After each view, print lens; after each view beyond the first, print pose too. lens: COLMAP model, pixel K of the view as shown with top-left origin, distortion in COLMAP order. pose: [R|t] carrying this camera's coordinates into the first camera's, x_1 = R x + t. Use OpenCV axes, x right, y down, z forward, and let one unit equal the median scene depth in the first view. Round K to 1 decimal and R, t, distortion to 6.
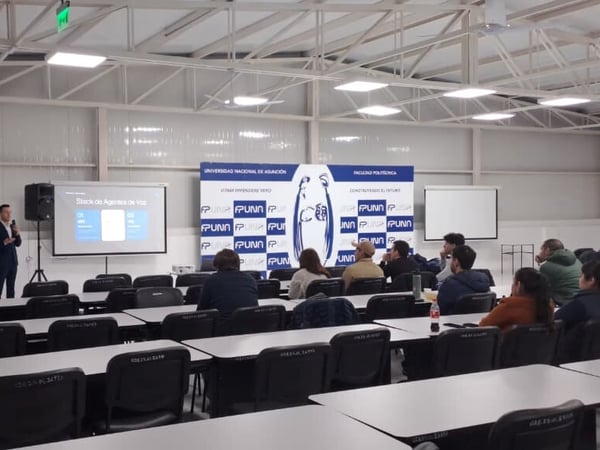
lens RADIAL K [[702.1, 0, 285.3], [0, 702.1, 232.2], [0, 0, 1]] dist [0.039744, 0.000000]
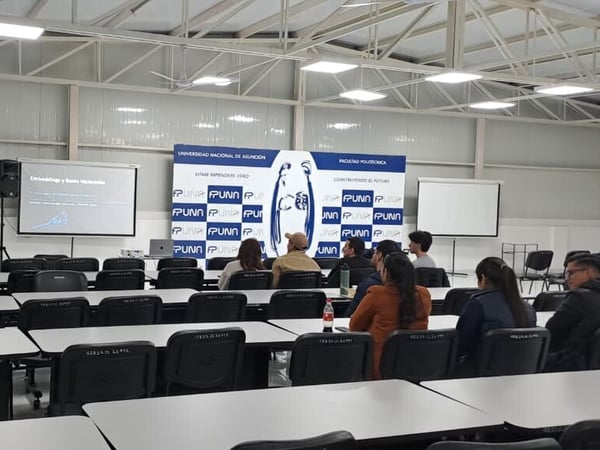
lens RADIAL K [[702.1, 0, 273.7], [0, 702.1, 231.6], [0, 0, 1]] dist [0.039744, 0.000000]
pose [[0.994660, 0.042866, -0.093878, 0.107892], [-0.041406, 0.998990, 0.017449, -0.001856], [0.094531, -0.013469, 0.995431, 0.045212]]
